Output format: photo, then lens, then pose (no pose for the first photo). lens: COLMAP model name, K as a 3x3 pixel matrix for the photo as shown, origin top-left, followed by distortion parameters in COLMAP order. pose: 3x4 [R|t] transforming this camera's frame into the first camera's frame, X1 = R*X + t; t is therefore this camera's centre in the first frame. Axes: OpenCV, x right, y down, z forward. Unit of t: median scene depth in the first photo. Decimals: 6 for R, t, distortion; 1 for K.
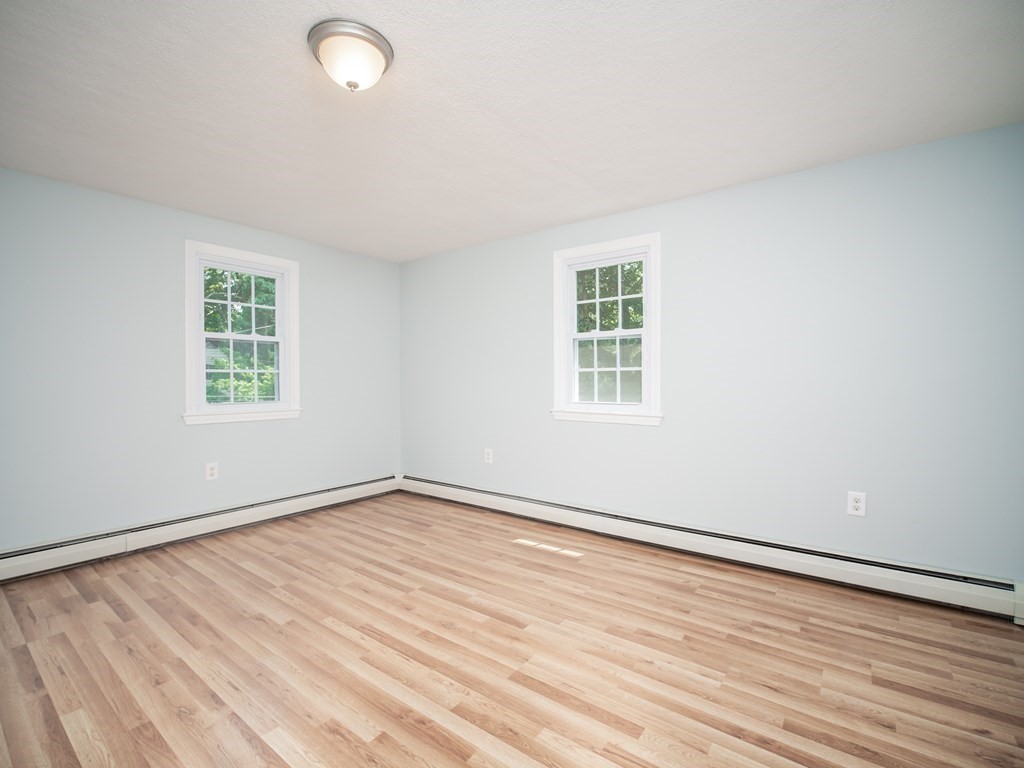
lens RADIAL K [[477.5, 0, 508.2], [0, 477.5, 391.6], [0, 0, 1]] dist [-0.019374, -0.000288]
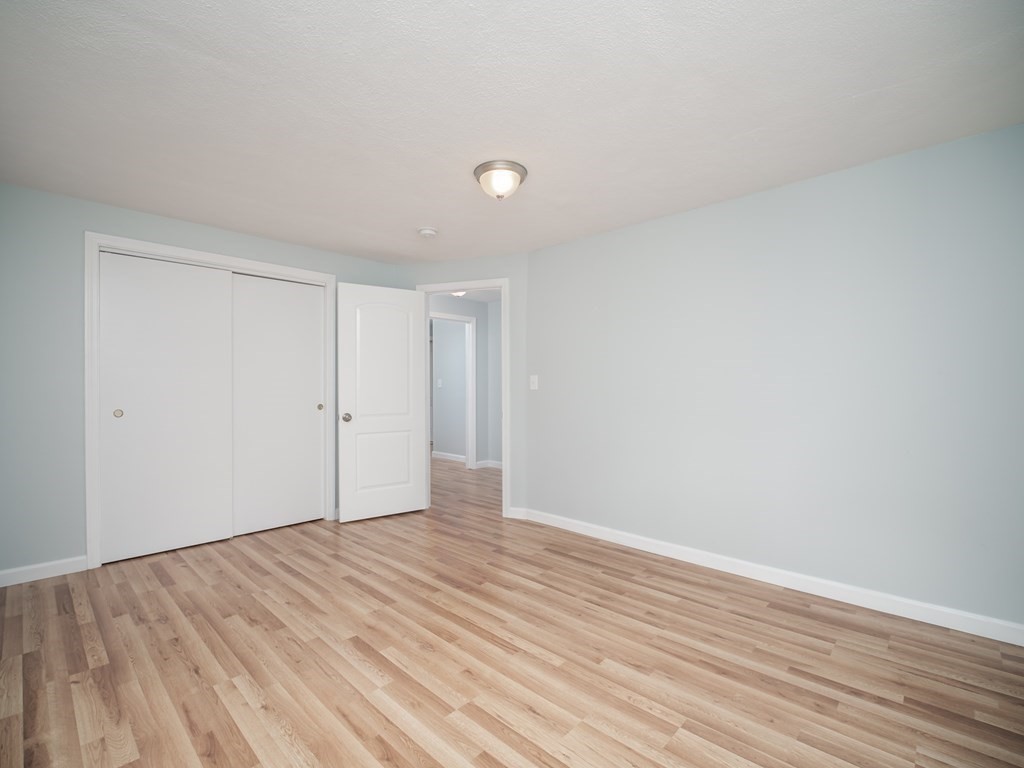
lens RADIAL K [[471.4, 0, 507.1], [0, 471.4, 382.9], [0, 0, 1]] dist [-0.019220, -0.000188]
pose [[-0.994110, 0.005817, 0.108221, -0.413301], [0.007747, 0.999818, 0.017421, -0.056234], [-0.108100, 0.018156, -0.993974, 2.010454]]
